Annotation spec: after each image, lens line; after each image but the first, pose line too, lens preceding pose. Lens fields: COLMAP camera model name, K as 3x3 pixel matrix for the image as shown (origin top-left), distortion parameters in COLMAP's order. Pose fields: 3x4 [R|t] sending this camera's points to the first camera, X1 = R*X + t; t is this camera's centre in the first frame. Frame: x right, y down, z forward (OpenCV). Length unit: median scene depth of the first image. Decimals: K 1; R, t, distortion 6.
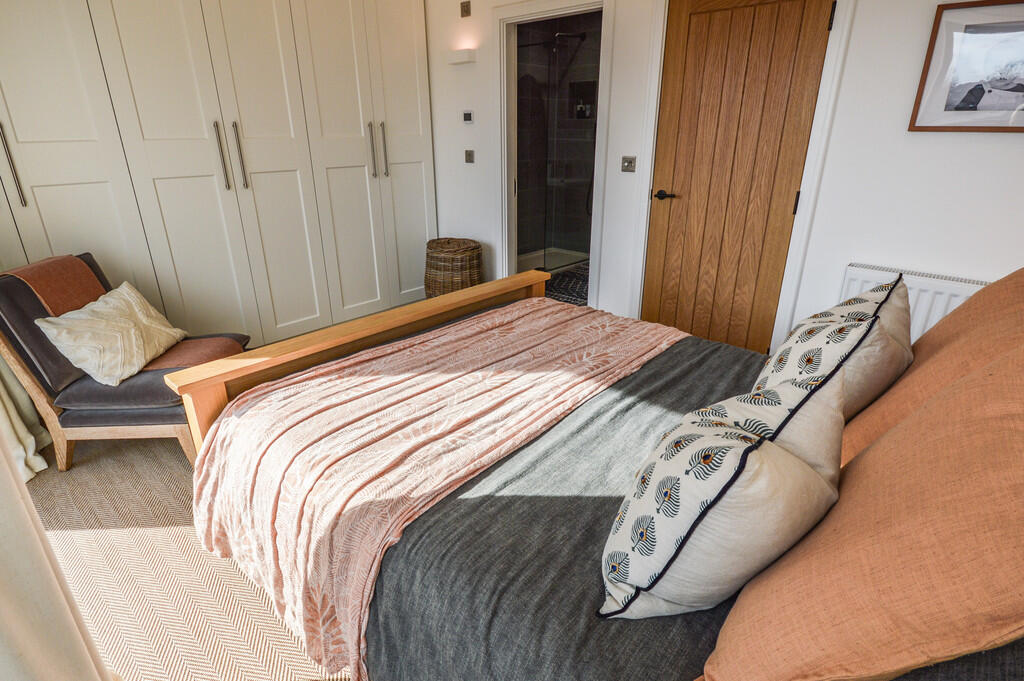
lens RADIAL K [[542.2, 0, 504.3], [0, 542.2, 344.2], [0, 0, 1]] dist [-0.018957, -0.002019]
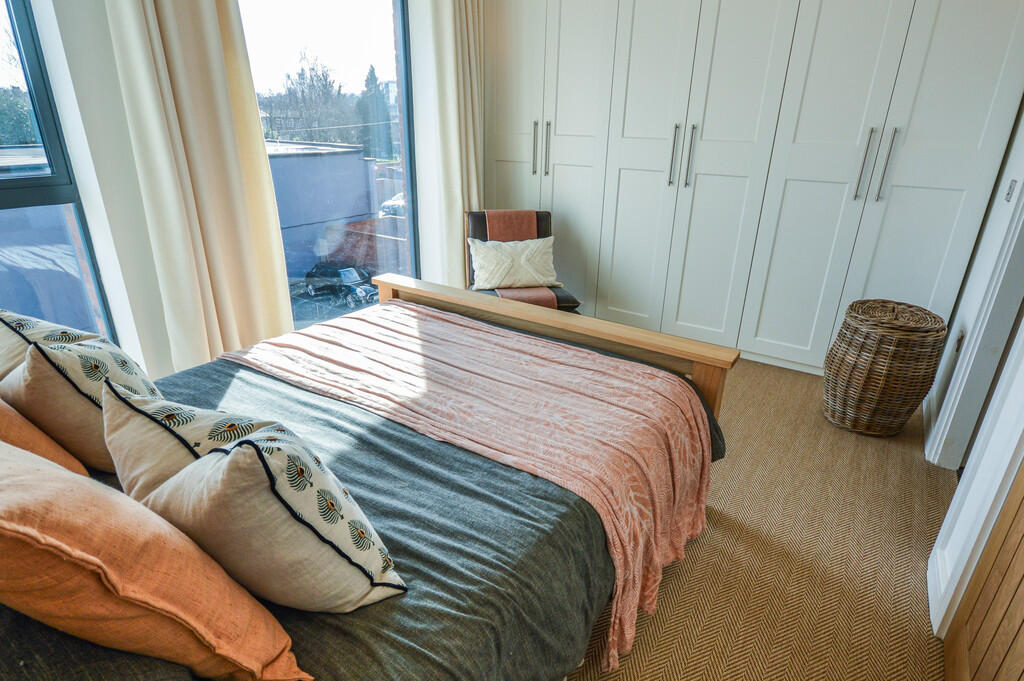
lens RADIAL K [[542.2, 0, 504.3], [0, 542.2, 344.2], [0, 0, 1]] dist [-0.018957, -0.002019]
pose [[0.147576, 0.386869, -0.910249, 0.960893], [-0.380494, 0.871704, 0.308798, -0.373066], [0.912933, 0.300773, 0.275844, 0.838848]]
